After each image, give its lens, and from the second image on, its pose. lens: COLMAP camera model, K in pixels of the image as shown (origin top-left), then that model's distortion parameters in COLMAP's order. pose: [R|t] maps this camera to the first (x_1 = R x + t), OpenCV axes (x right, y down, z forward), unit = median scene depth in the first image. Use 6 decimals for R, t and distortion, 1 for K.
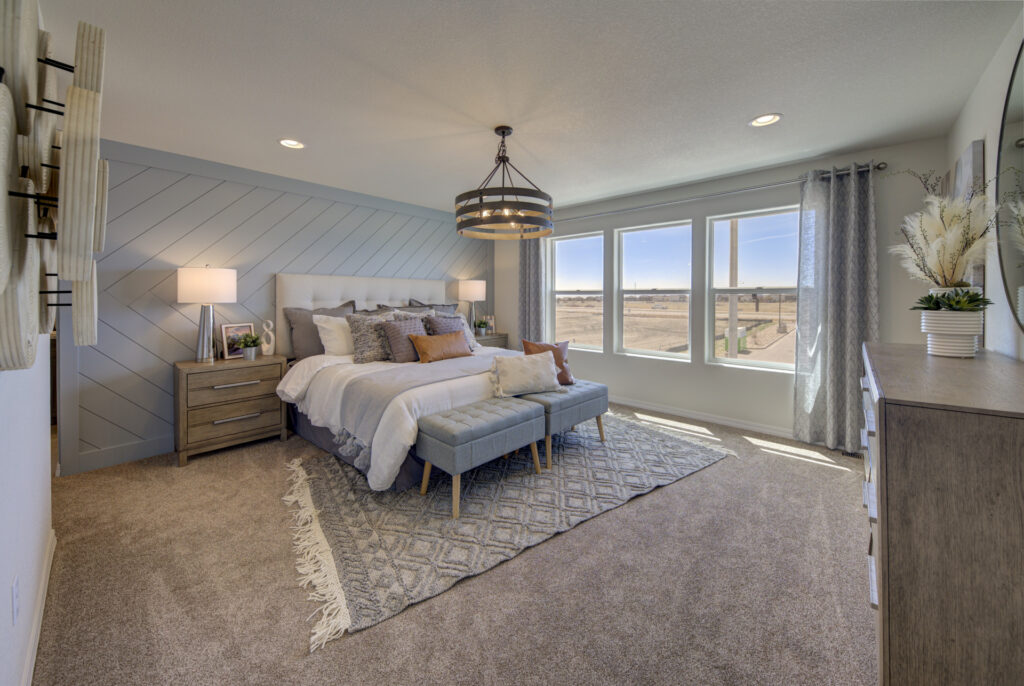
lens RADIAL K [[373.0, 0, 512.3], [0, 373.0, 299.8], [0, 0, 1]] dist [0.000333, -0.006205]
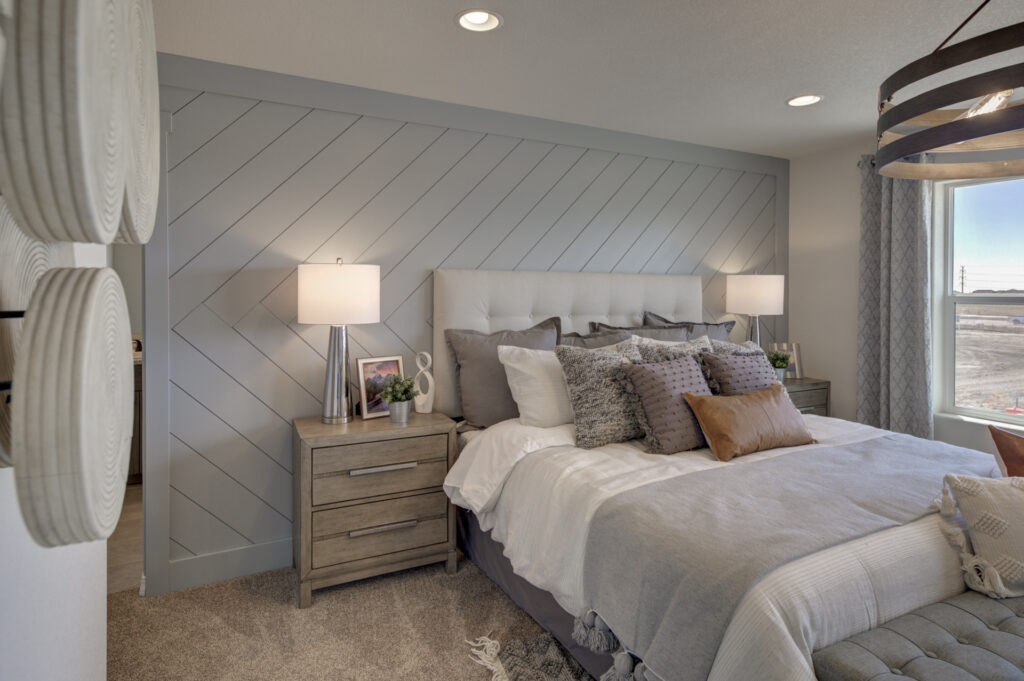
lens RADIAL K [[562.4, 0, 513.1], [0, 562.4, 299.8], [0, 0, 1]] dist [-0.002431, -0.000319]
pose [[0.936998, 0.004463, -0.349307, -0.236742], [-0.002819, 0.999982, 0.005214, -0.031972], [0.349325, -0.003900, 0.936994, 0.248135]]
